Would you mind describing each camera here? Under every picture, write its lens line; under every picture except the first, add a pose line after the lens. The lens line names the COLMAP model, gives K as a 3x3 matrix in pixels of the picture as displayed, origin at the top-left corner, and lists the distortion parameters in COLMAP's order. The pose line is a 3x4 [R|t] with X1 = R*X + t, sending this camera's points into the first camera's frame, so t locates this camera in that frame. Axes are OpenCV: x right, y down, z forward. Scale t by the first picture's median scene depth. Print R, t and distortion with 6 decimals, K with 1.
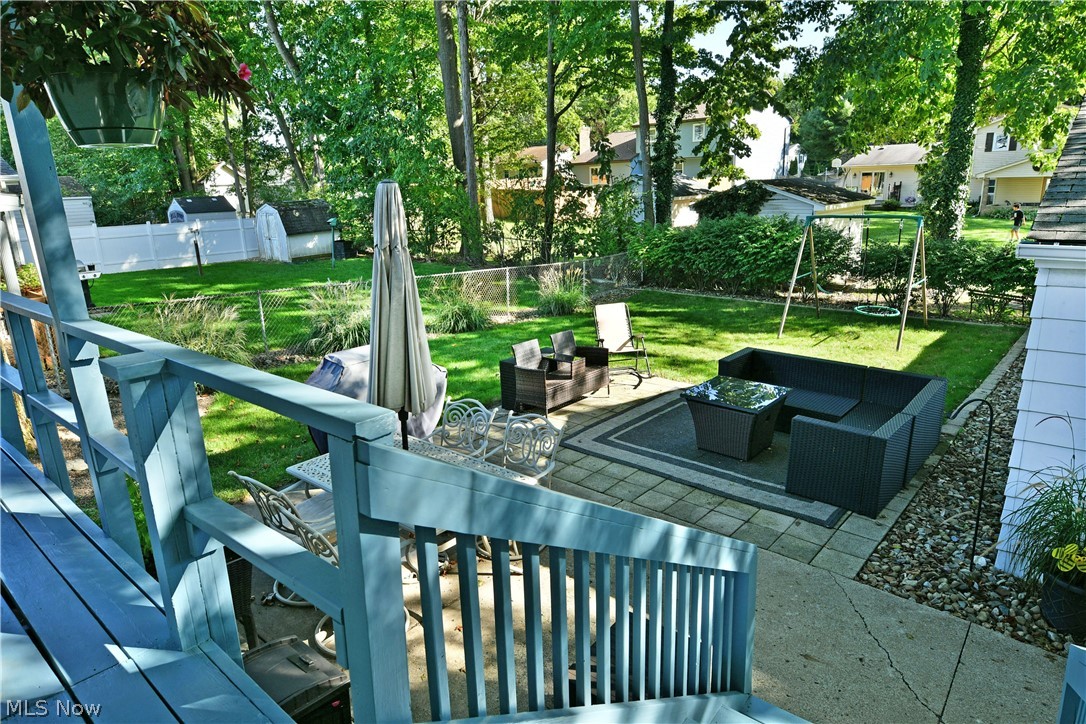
lens RADIAL K [[659.0, 0, 543.7], [0, 659.0, 364.9], [0, 0, 1]] dist [-0.011397, -0.007349]
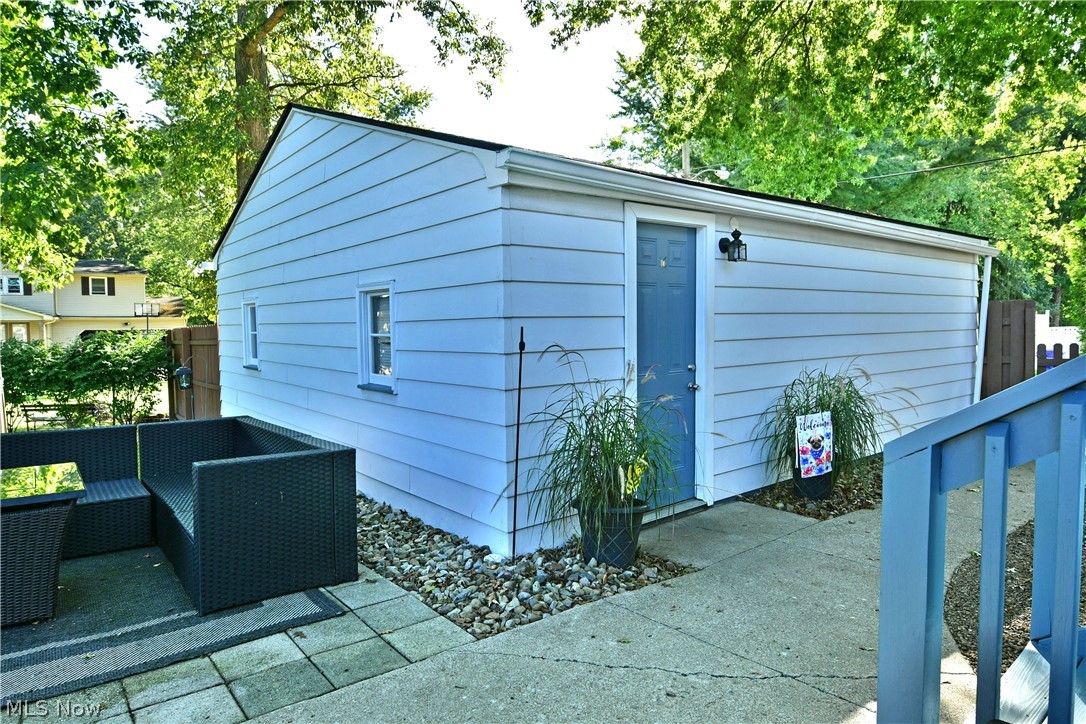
lens RADIAL K [[659.0, 0, 535.6], [0, 659.0, 365.2], [0, 0, 1]] dist [-0.011397, -0.007349]
pose [[0.181171, -0.020822, 0.983231, -0.034305], [0.272726, 0.961627, -0.029888, 0.035634], [-0.944880, 0.273568, 0.179898, 0.237539]]
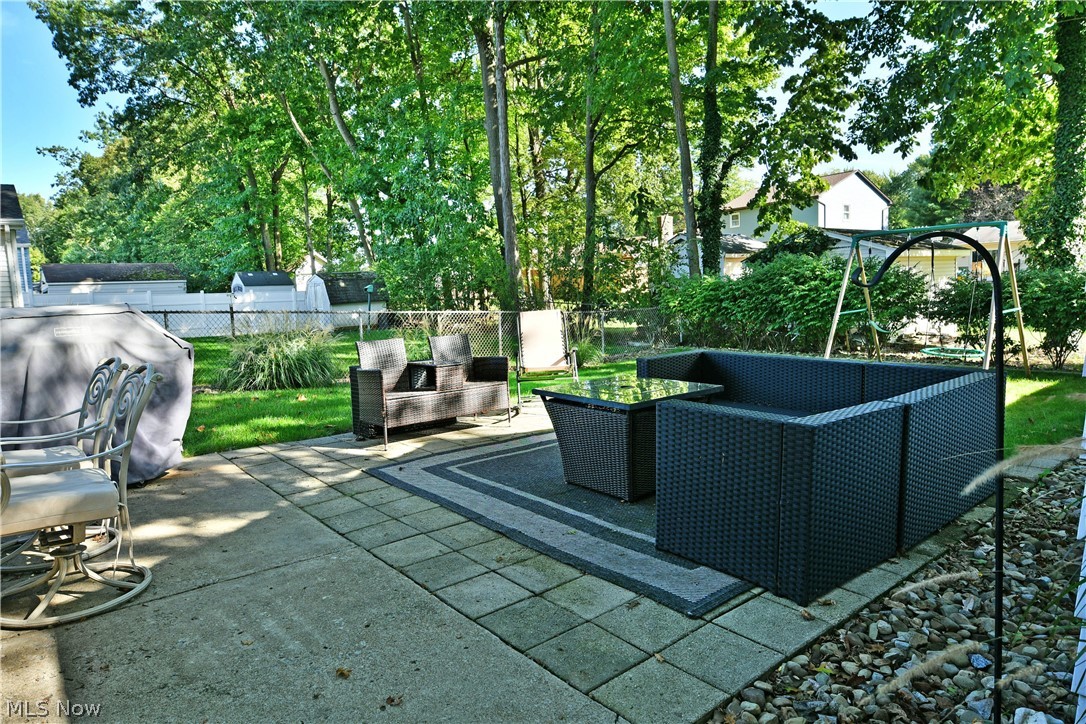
lens RADIAL K [[659.0, 0, 547.5], [0, 659.0, 359.9], [0, 0, 1]] dist [-0.011397, -0.007349]
pose [[0.988023, 0.011336, -0.153893, 0.142190], [-0.036241, 0.986450, -0.160007, 0.051957], [0.149994, 0.163667, 0.975046, 0.177700]]
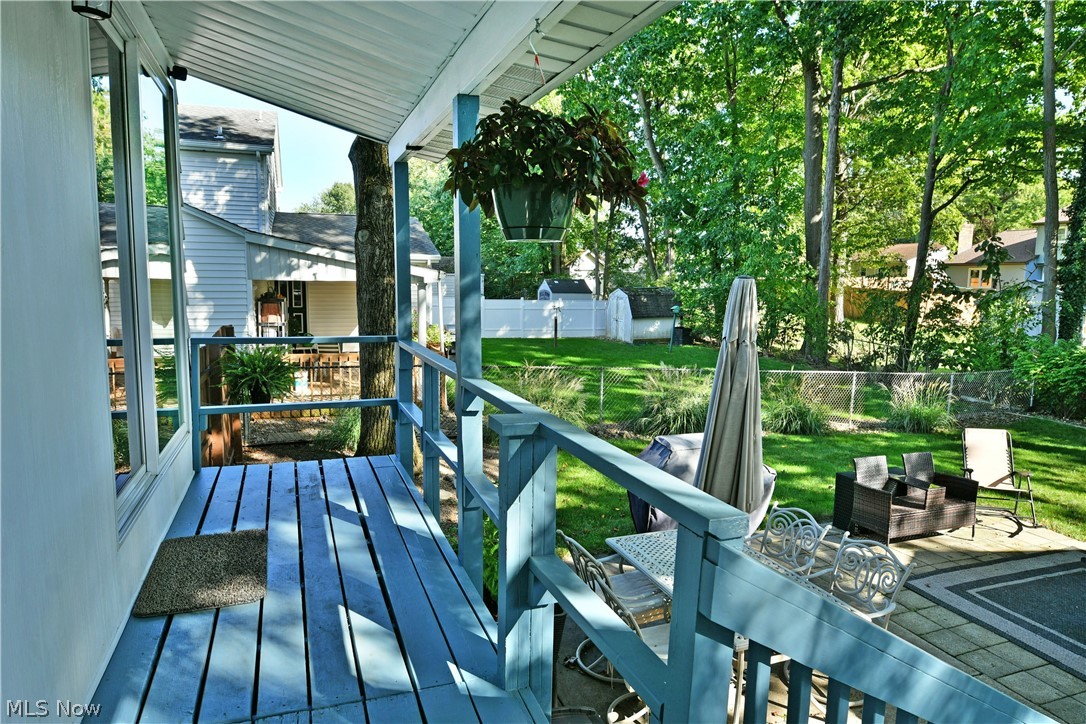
lens RADIAL K [[659.0, 0, 538.7], [0, 659.0, 362.2], [0, 0, 1]] dist [-0.011397, -0.007349]
pose [[0.872939, 0.107153, -0.475916, -0.005841], [-0.170867, 0.980938, -0.092550, -0.000740], [0.456927, 0.162109, 0.874608, -0.002571]]
